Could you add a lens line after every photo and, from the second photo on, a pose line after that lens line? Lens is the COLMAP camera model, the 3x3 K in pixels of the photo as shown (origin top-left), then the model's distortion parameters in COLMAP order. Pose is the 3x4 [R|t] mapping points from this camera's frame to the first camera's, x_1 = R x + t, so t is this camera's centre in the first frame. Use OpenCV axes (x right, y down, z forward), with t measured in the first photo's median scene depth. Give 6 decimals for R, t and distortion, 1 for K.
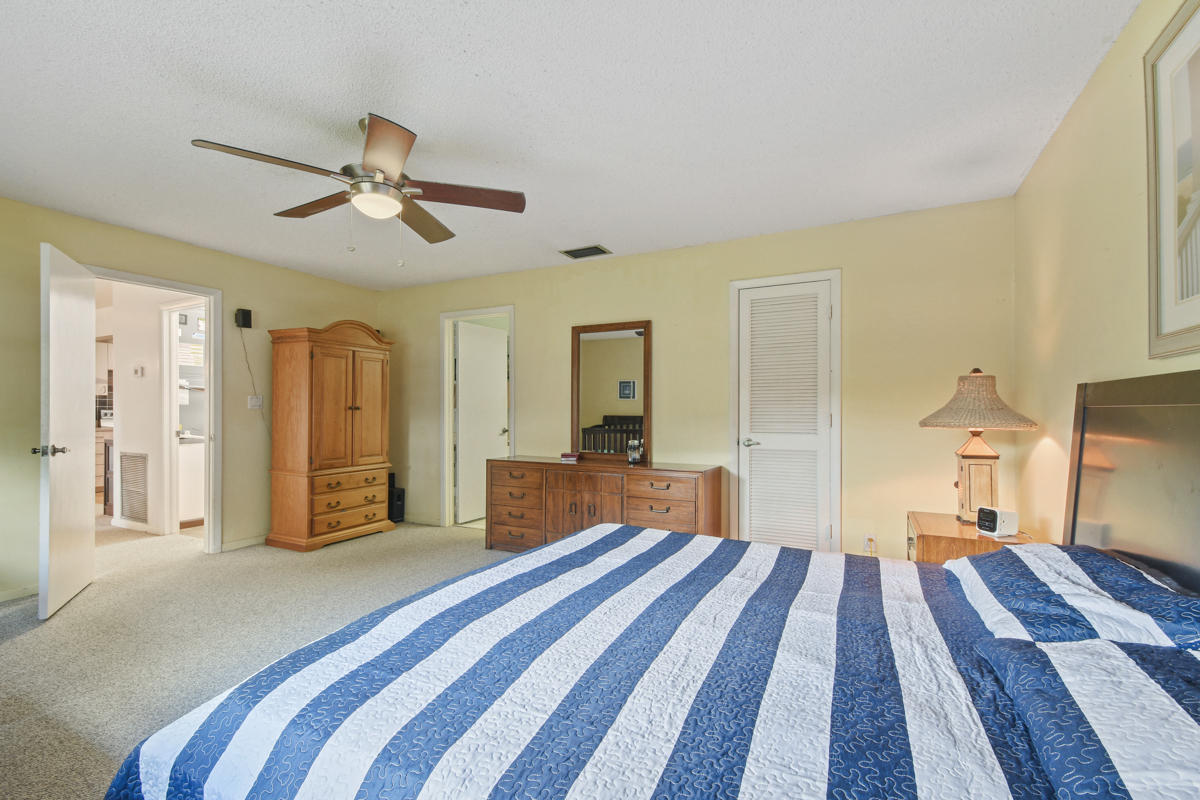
lens RADIAL K [[521.8, 0, 587.3], [0, 521.8, 408.6], [0, 0, 1]] dist [0.001745, 0.000210]
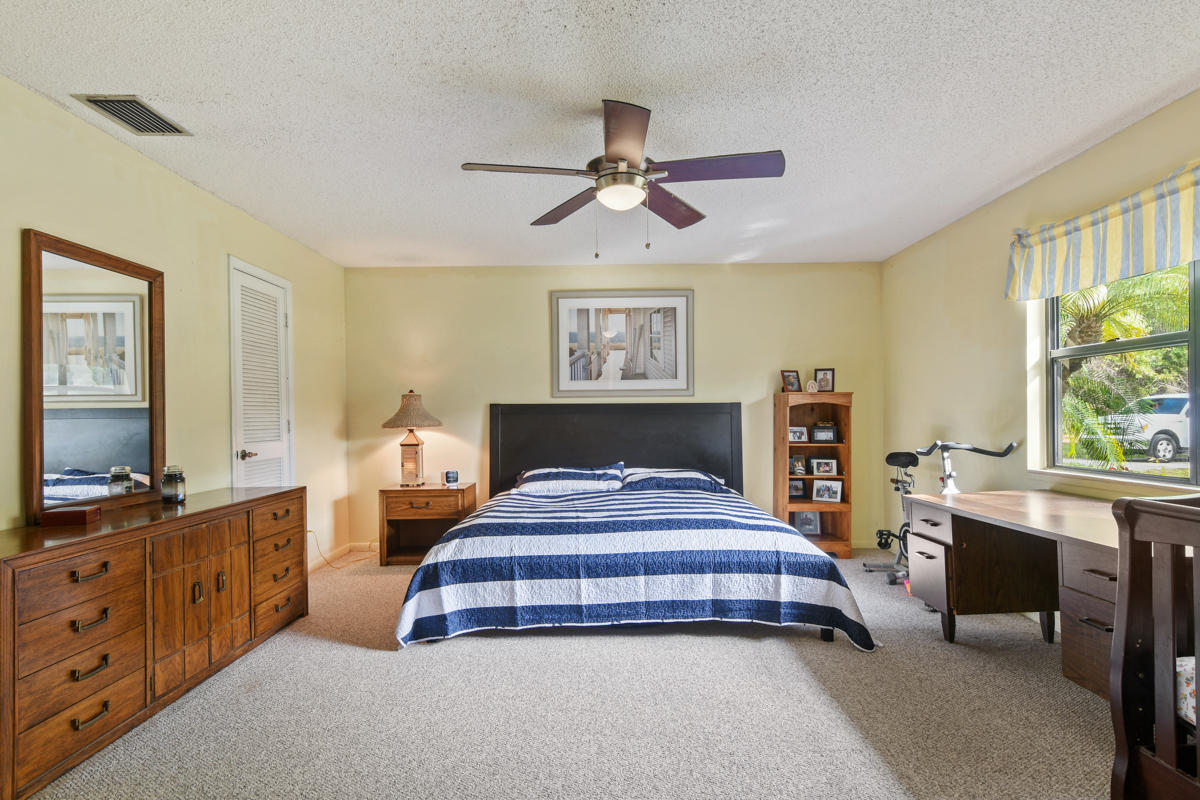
lens RADIAL K [[630.3, 0, 598.3], [0, 630.3, 417.2], [0, 0, 1]] dist [-0.000669, 0.000032]
pose [[-0.464766, -0.000602, 0.885434, -0.844290], [0.002109, 0.999996, 0.001787, 0.003368], [-0.885431, 0.002698, -0.464763, 0.954052]]
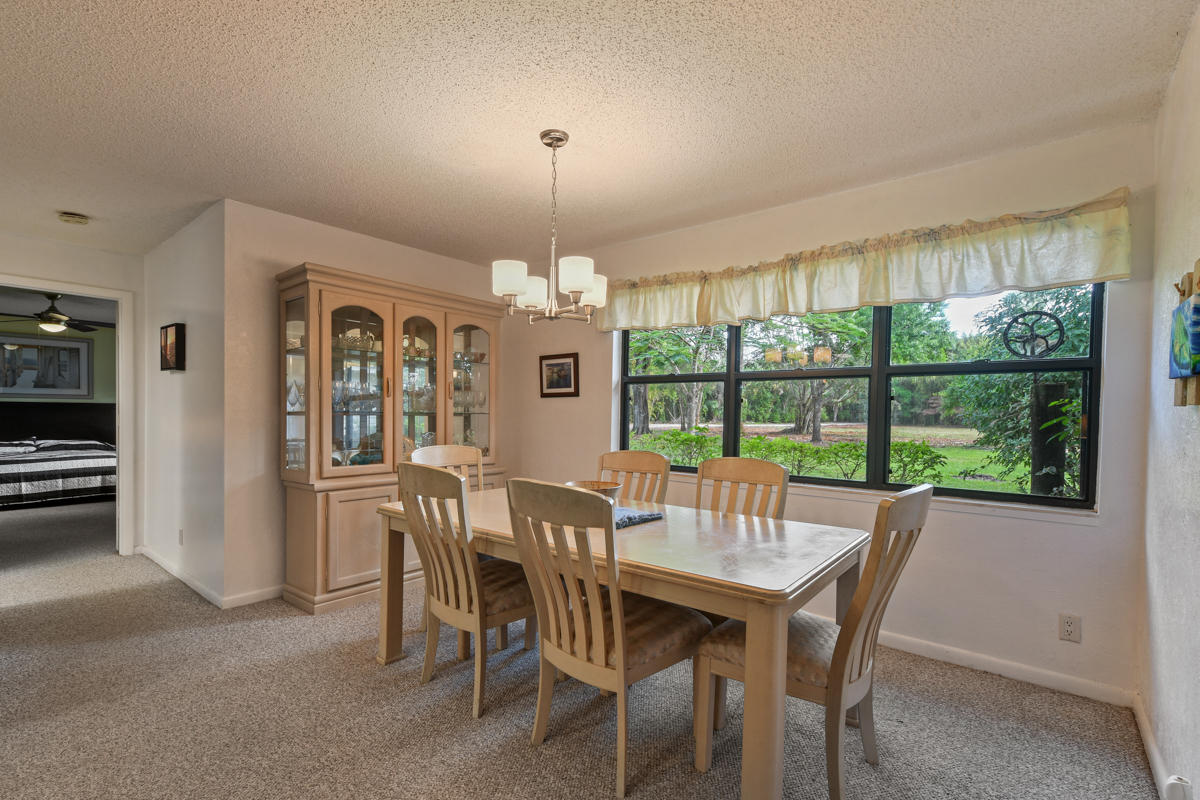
lens RADIAL K [[534.1, 0, 598.9], [0, 534.1, 426.1], [0, 0, 1]] dist [0.003178, 0.000509]
pose [[-0.982206, -0.021134, 0.186614, -2.058090], [-0.017944, 0.999663, 0.018764, -0.009554], [-0.186948, 0.015082, -0.982254, 1.818691]]
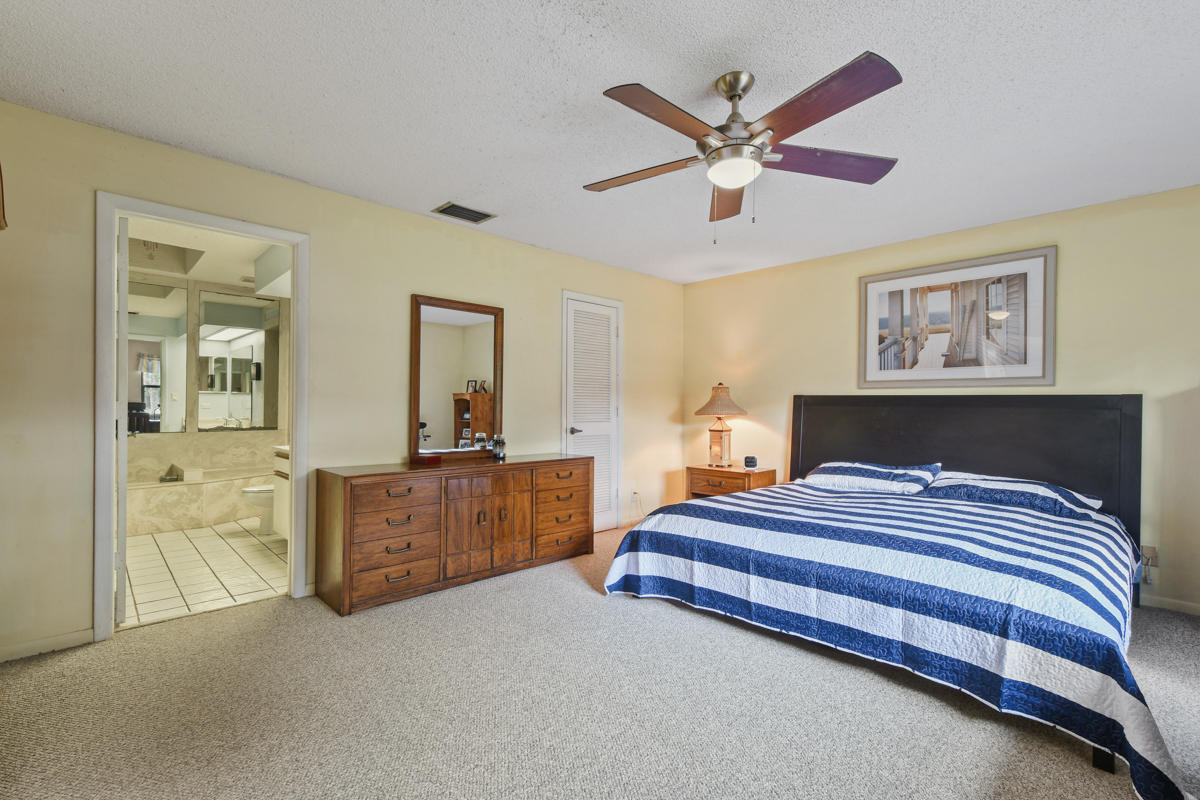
lens RADIAL K [[534.4, 0, 585.6], [0, 534.4, 406.8], [0, 0, 1]] dist [0.001748, -0.000092]
pose [[0.325188, -0.001067, 0.945649, -0.813695], [-0.016829, 0.999834, 0.006915, 0.001949], [-0.945500, -0.018163, 0.325116, 0.573715]]
